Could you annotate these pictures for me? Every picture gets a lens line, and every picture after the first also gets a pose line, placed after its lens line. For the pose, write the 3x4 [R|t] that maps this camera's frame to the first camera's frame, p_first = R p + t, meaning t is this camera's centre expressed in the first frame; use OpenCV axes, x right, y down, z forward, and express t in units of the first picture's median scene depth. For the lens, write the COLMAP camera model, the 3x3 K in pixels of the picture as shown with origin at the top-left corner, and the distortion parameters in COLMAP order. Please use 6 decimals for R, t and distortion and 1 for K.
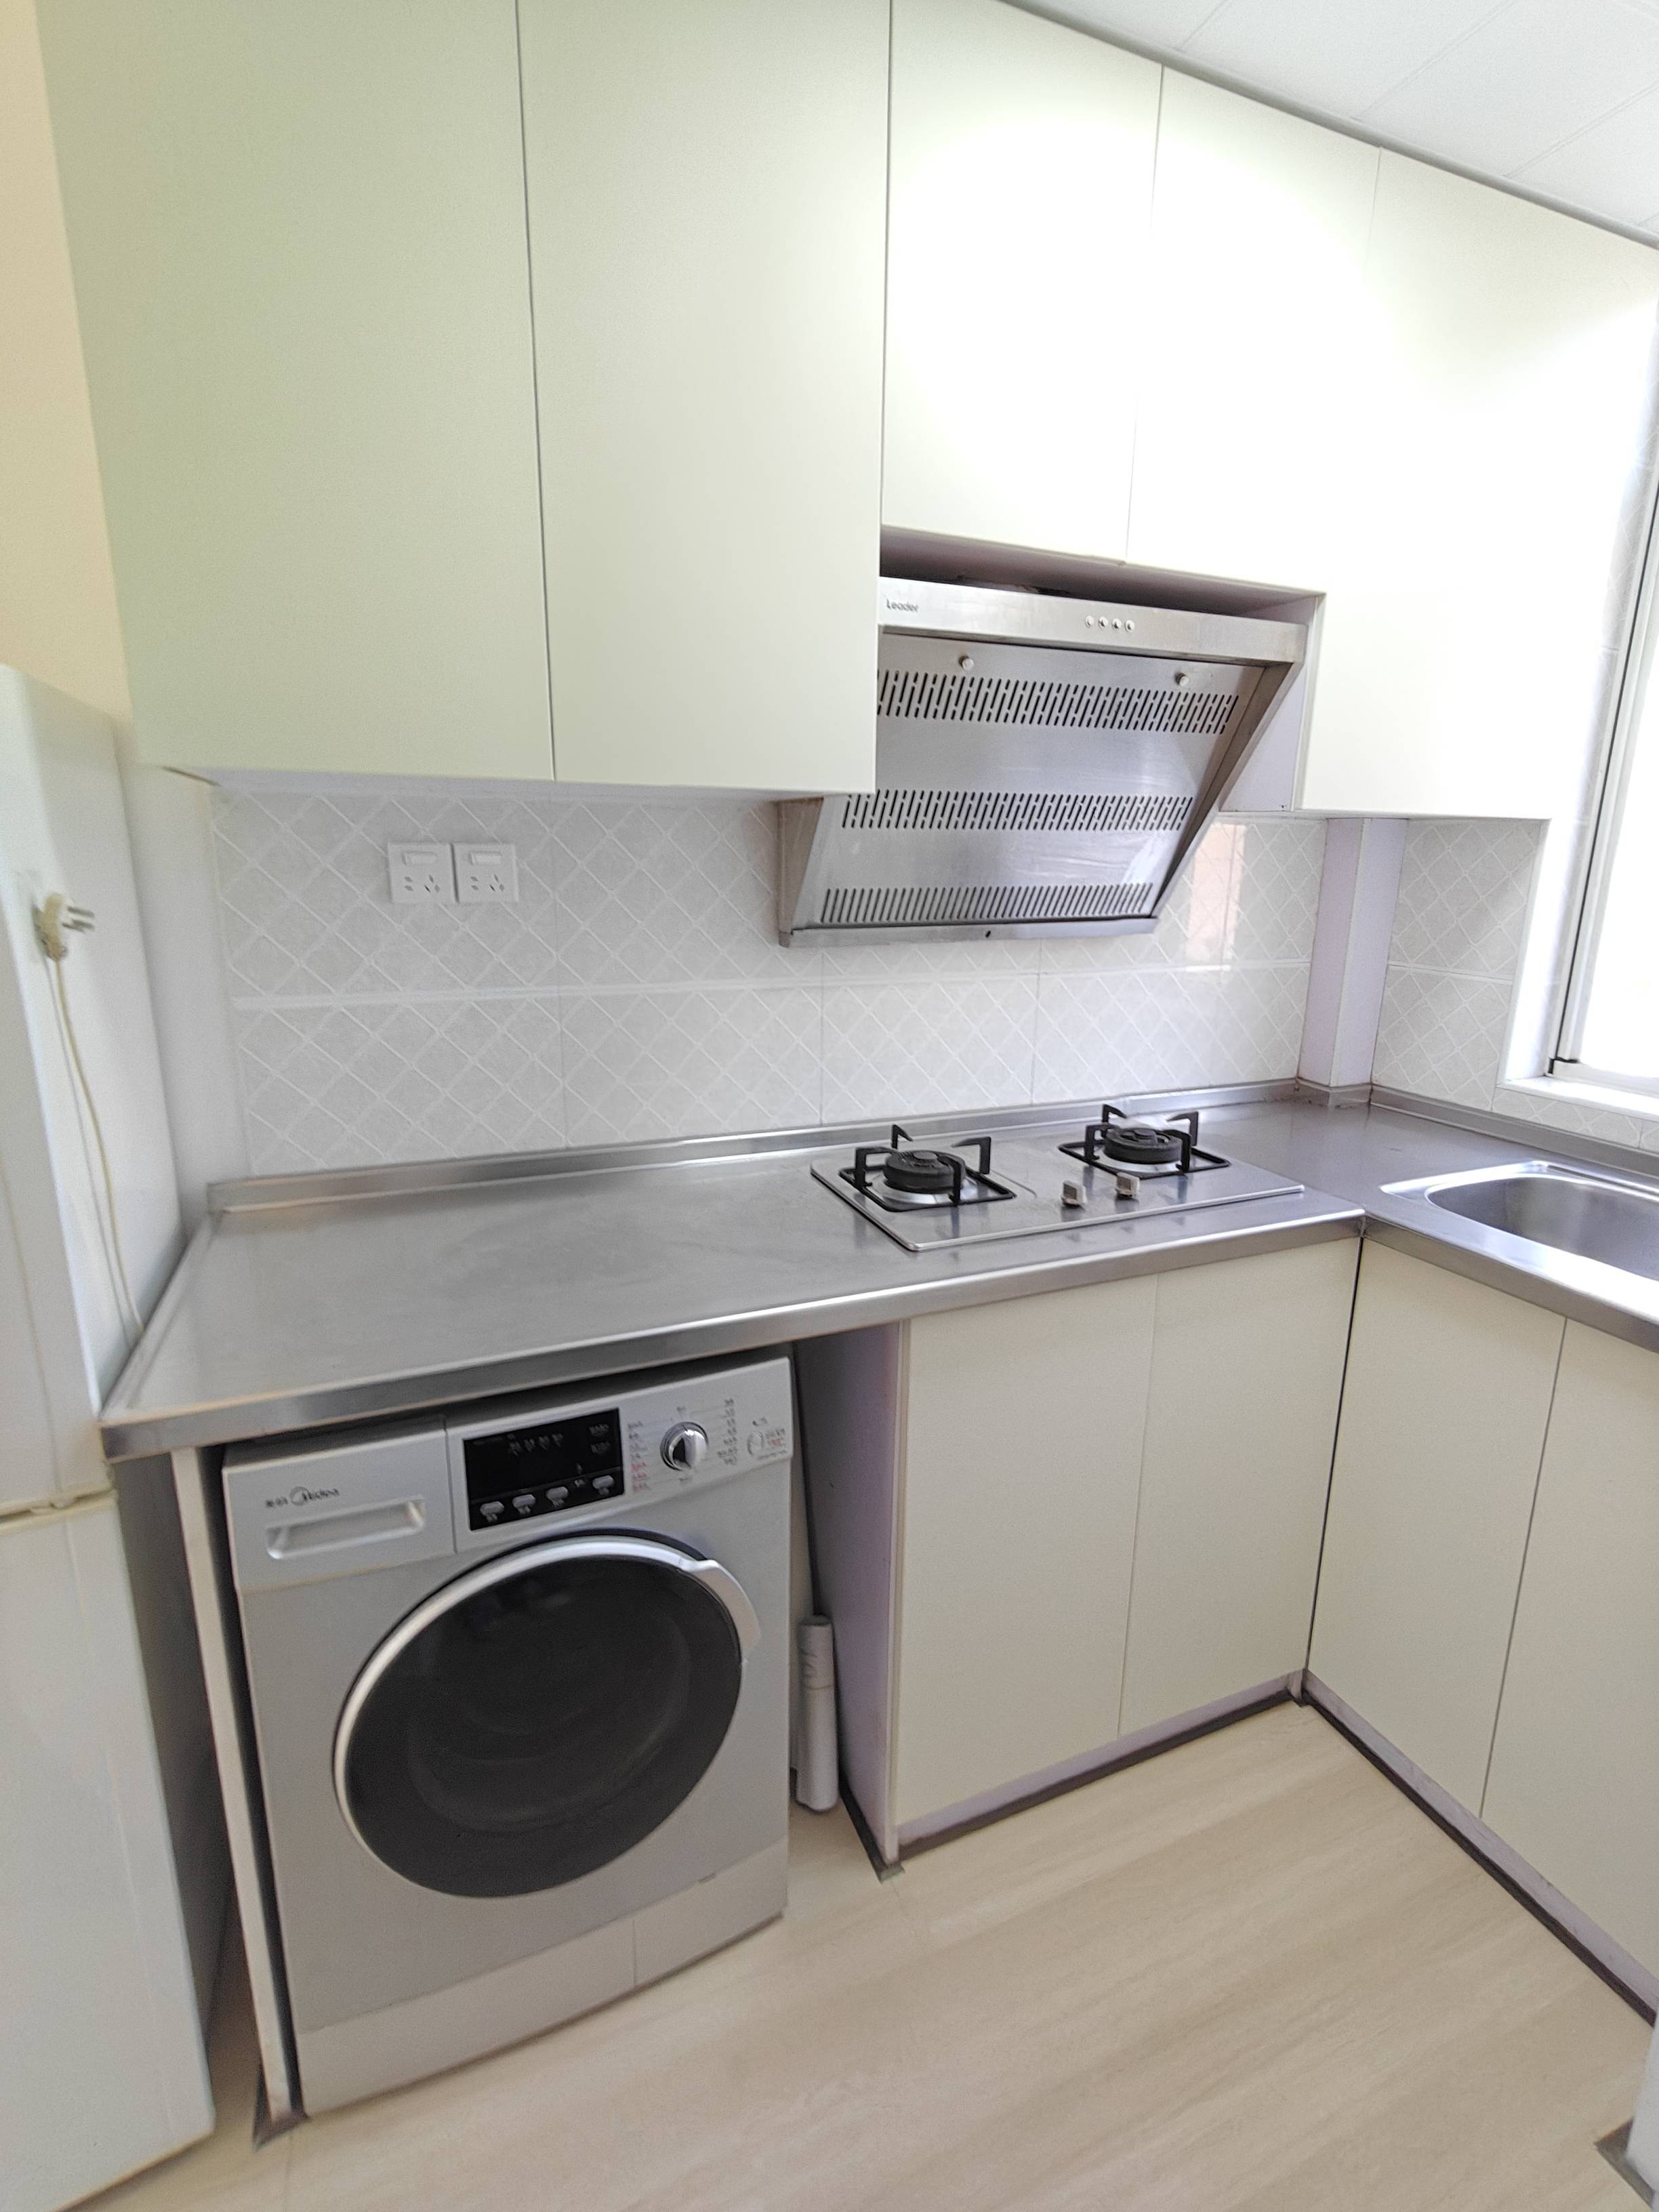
lens RADIAL K [[992.2, 0, 818.3], [0, 992.2, 1064.6], [0, 0, 1]] dist [-0.034619, 0.000394]
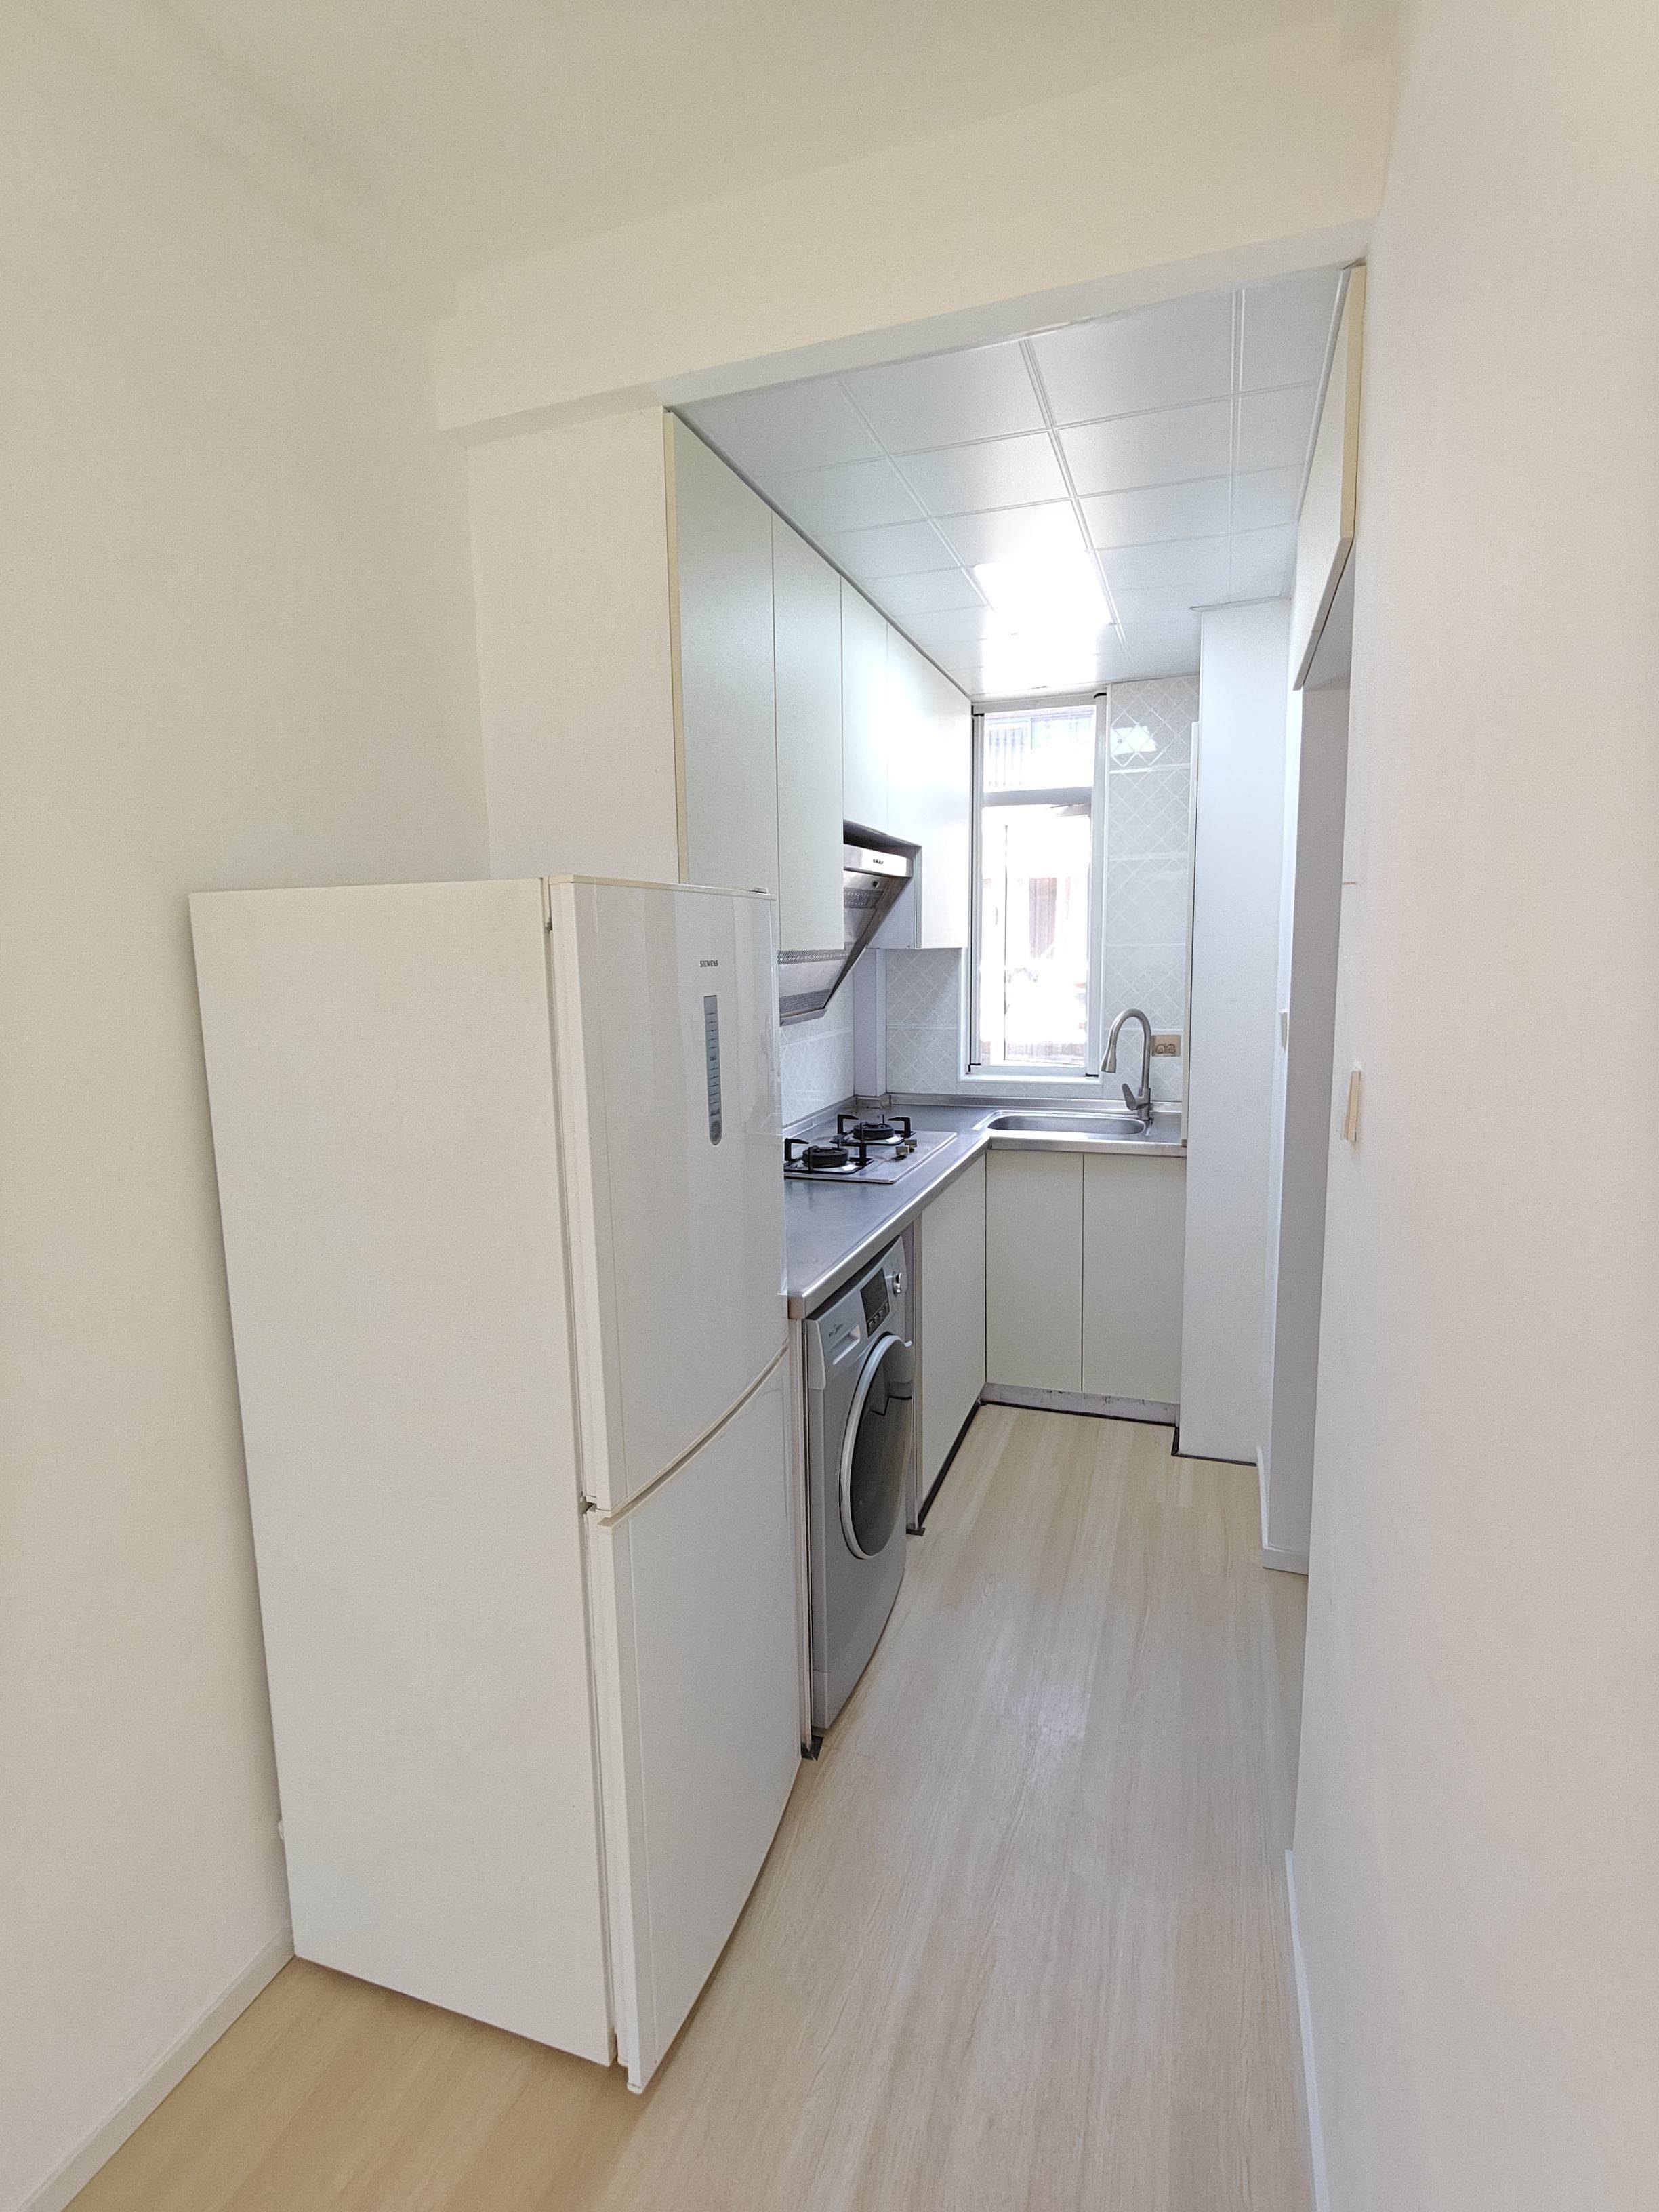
lens RADIAL K [[992.2, 0, 818.3], [0, 992.2, 1064.6], [0, 0, 1]] dist [-0.034619, 0.000394]
pose [[0.681355, -0.102103, 0.724797, -1.123571], [0.174511, 0.984328, -0.025387, -0.009408], [-0.710846, 0.143782, 0.688494, -0.216152]]
